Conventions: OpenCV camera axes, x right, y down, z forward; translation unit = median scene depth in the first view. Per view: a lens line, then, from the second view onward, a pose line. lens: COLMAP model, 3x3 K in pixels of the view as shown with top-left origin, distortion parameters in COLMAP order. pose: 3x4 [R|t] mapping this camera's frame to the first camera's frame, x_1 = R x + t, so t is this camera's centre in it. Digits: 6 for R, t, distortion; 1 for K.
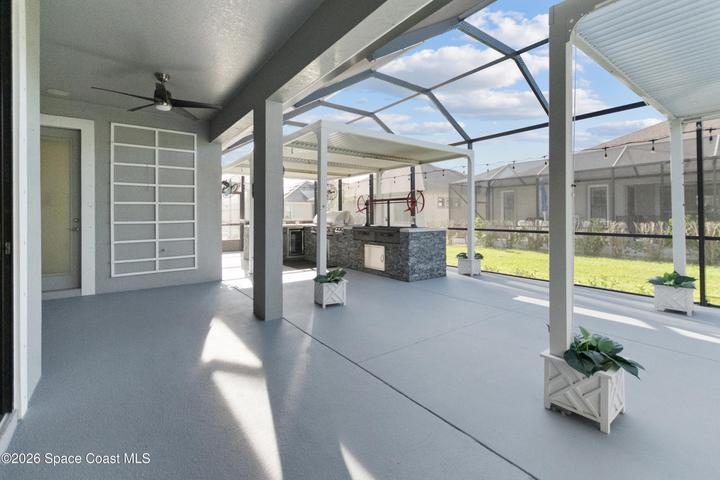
lens RADIAL K [[319.2, 0, 354.9], [0, 319.2, 216.1], [0, 0, 1]] dist [-0.002990, -0.000153]
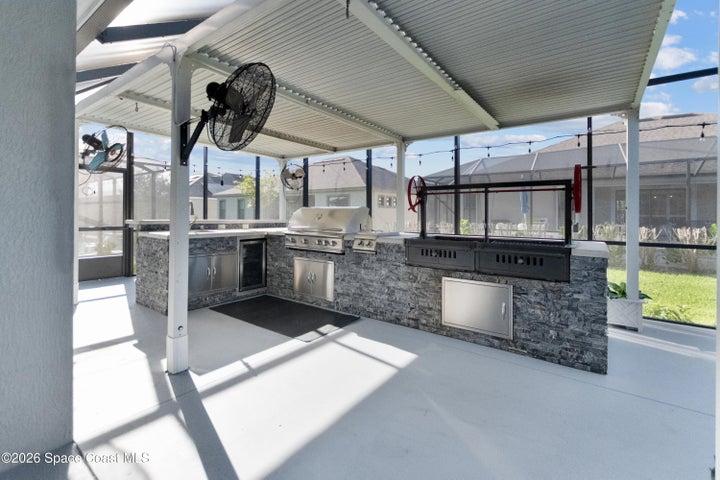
lens RADIAL K [[319.2, 0, 360.7], [0, 319.2, 215.1], [0, 0, 1]] dist [-0.002990, -0.000153]
pose [[0.949994, 0.013952, 0.311956, -0.193779], [-0.014297, 0.999897, -0.001181, -0.001249], [-0.311941, -0.003338, 0.950096, 0.481175]]
